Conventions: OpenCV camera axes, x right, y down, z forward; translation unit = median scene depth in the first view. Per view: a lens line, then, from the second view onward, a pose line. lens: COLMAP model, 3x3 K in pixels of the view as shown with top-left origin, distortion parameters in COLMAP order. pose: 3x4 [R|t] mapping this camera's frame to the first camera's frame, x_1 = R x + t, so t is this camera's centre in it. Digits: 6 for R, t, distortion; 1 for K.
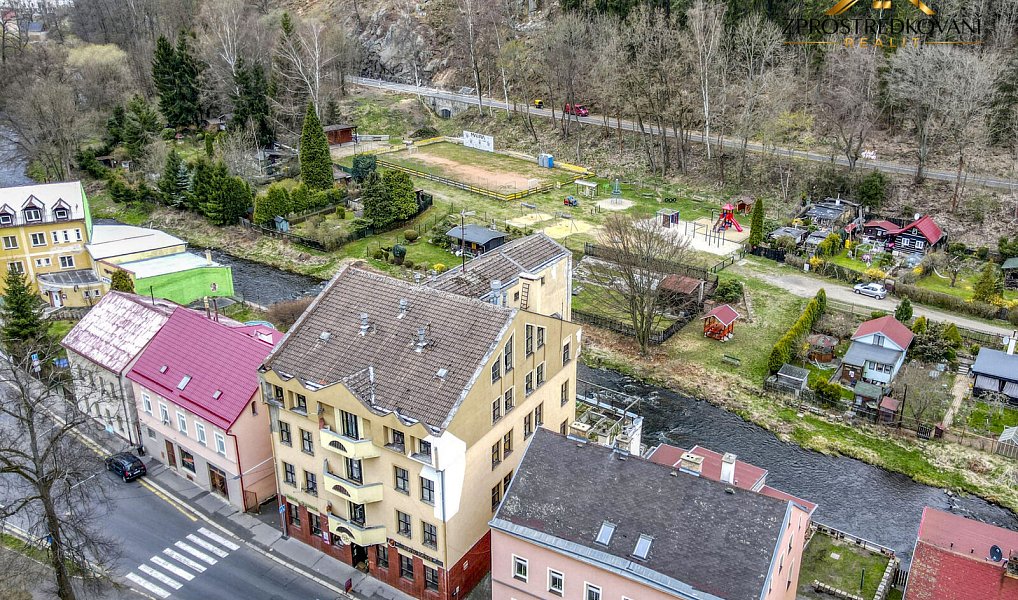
lens RADIAL K [[889.5, 0, 516.5], [0, 889.5, 299.4], [0, 0, 1]] dist [-0.016143, 0.084788]
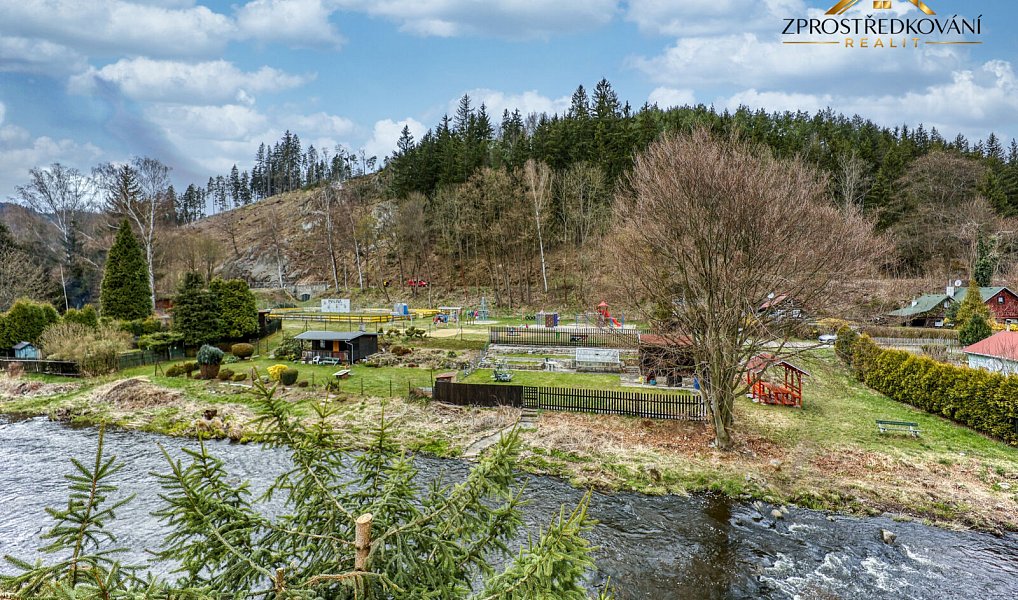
lens RADIAL K [[412.7, 0, 504.3], [0, 412.7, 298.4], [0, 0, 1]] dist [0.000785, -0.000137]
pose [[0.935310, -0.011690, 0.353637, -0.044551], [0.141213, 0.928740, -0.342785, 0.044381], [-0.324430, 0.370549, 0.870310, 0.757822]]
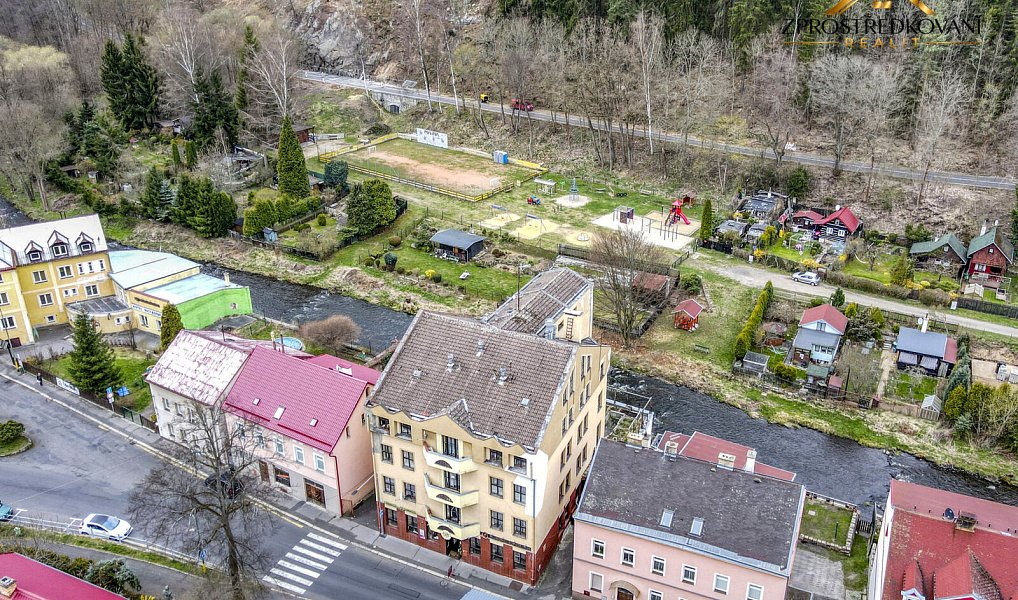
lens RADIAL K [[889.5, 0, 516.5], [0, 889.5, 299.4], [0, 0, 1]] dist [-0.016143, 0.084788]
pose [[0.992261, -0.054871, 0.111387, -0.118297], [0.048471, 0.997058, 0.059375, -0.071665], [-0.114317, -0.053517, 0.992002, -0.128613]]
